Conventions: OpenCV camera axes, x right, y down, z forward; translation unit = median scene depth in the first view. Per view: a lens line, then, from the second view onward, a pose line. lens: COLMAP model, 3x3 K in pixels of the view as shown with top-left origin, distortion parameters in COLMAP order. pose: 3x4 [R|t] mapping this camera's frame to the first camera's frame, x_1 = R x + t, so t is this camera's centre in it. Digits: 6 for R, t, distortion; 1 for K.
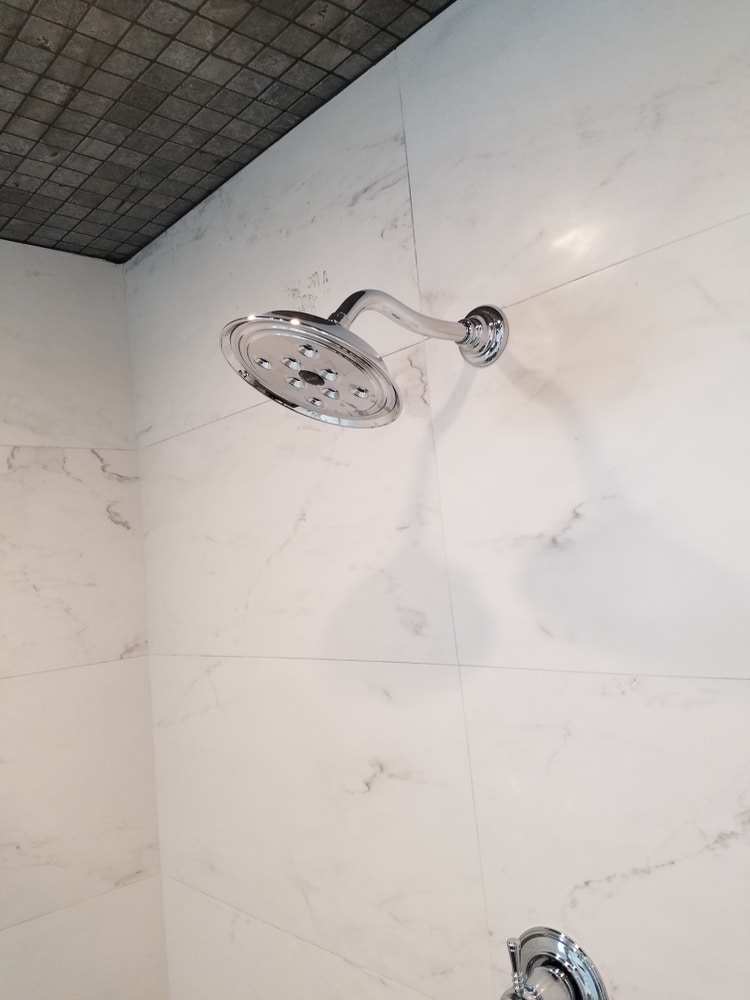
lens RADIAL K [[771.2, 0, 370.1], [0, 771.2, 495.7], [0, 0, 1]] dist [0.214215, -0.386129]
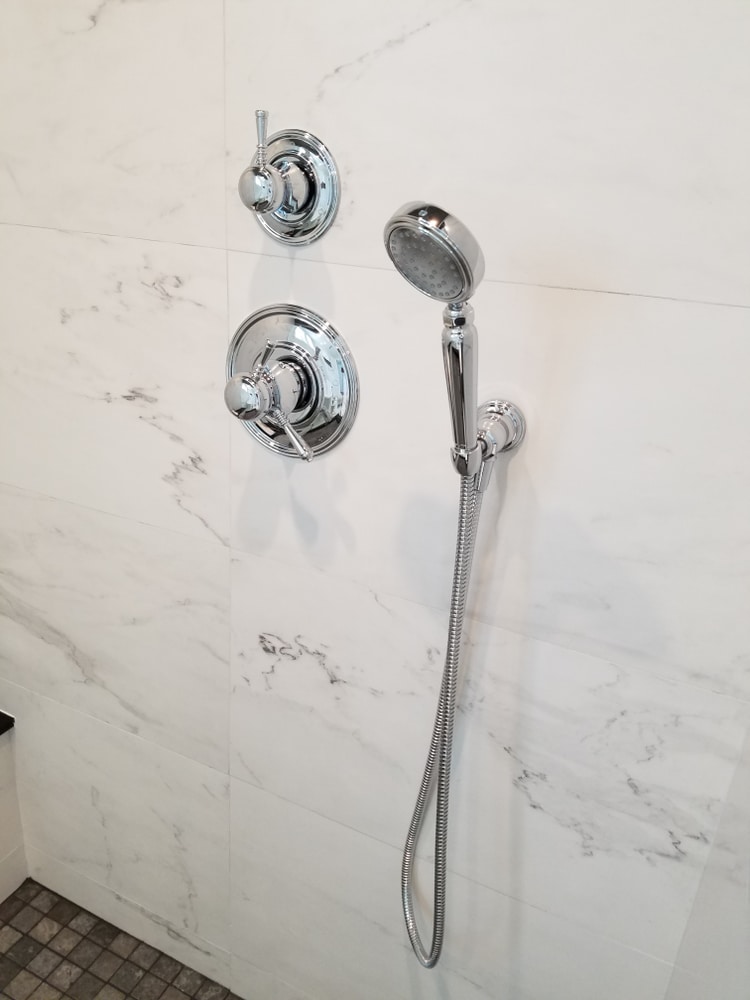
lens RADIAL K [[771.2, 0, 370.1], [0, 771.2, 495.7], [0, 0, 1]] dist [0.214215, -0.386129]
pose [[0.918568, 0.006312, 0.395212, -0.062171], [-0.180523, 0.896198, 0.405266, 0.406556], [-0.351631, -0.443610, 0.824358, -0.066277]]
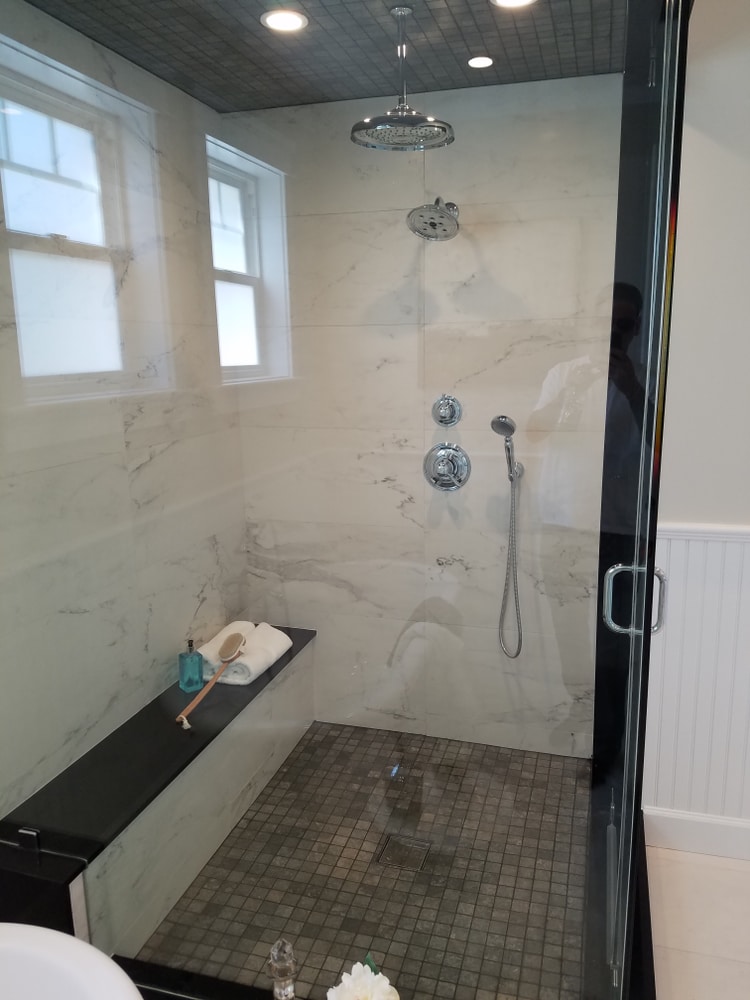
lens RADIAL K [[776.9, 0, 391.2], [0, 776.9, 499.3], [0, 0, 1]] dist [0.244056, -0.374818]
pose [[0.846132, -0.020123, 0.532593, -1.447618], [-0.110264, 0.971059, 0.211865, 0.209011], [-0.521443, -0.237992, 0.819425, -1.456683]]
